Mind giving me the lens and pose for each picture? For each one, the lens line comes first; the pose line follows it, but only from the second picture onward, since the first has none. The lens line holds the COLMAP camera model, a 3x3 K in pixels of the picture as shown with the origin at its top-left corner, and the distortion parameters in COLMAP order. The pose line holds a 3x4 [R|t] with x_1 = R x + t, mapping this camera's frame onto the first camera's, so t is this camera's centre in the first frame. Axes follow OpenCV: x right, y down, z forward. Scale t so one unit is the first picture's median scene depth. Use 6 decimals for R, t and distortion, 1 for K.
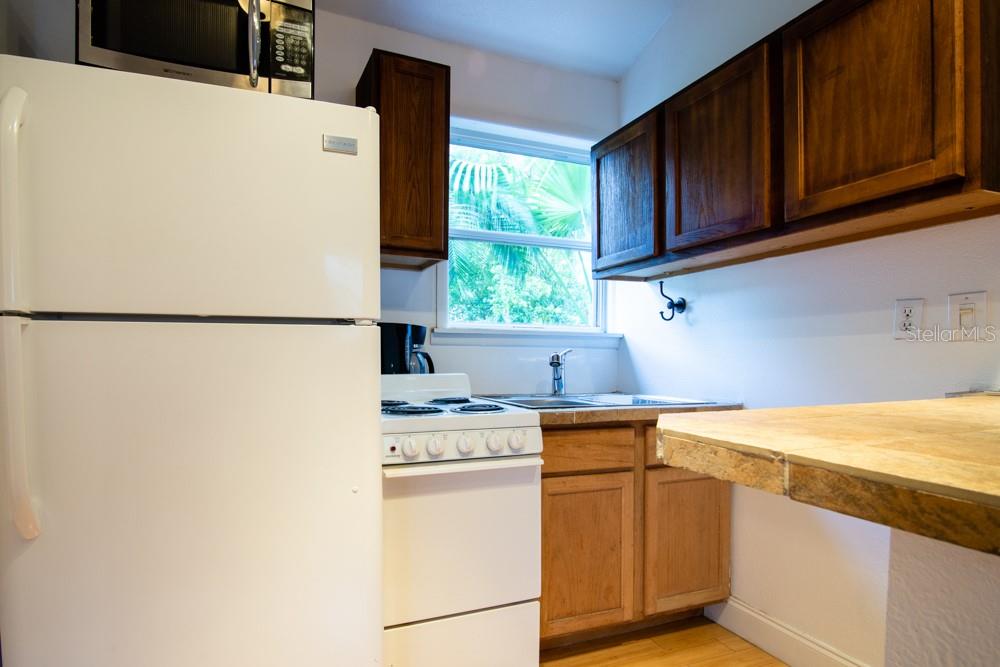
lens RADIAL K [[497.8, 0, 450.6], [0, 497.8, 368.3], [0, 0, 1]] dist [-0.016593, -0.002504]
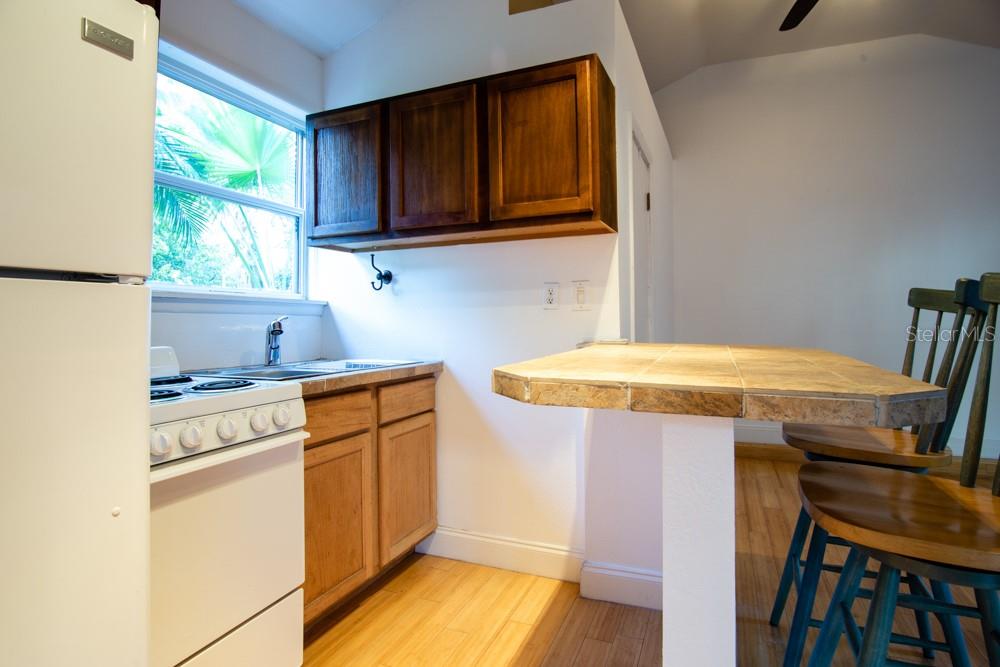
lens RADIAL K [[497.8, 0, 501.8], [0, 497.8, 302.6], [0, 0, 1]] dist [-0.016593, -0.002504]
pose [[0.678555, 0.020432, 0.734265, -0.231259], [0.028182, 0.998153, -0.053819, -0.002095], [-0.734009, 0.057213, 0.676726, 0.063808]]
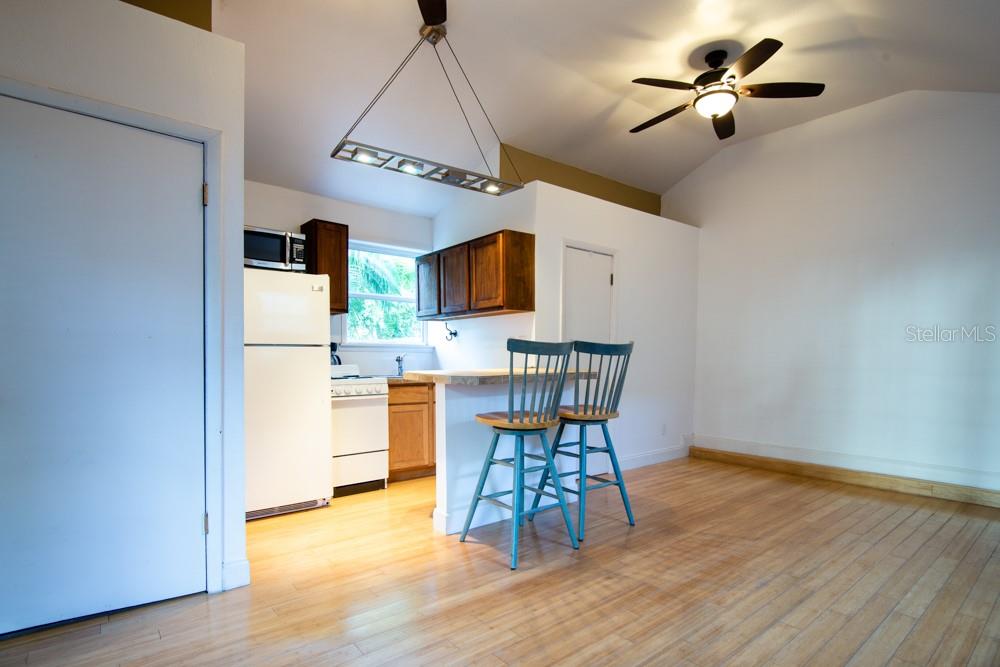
lens RADIAL K [[497.8, 0, 455.1], [0, 497.8, 380.7], [0, 0, 1]] dist [-0.016593, -0.002504]
pose [[0.970082, -0.013778, 0.242388, -0.097772], [0.007891, 0.999650, 0.025241, 0.034245], [-0.242651, -0.022573, 0.969851, -1.454966]]
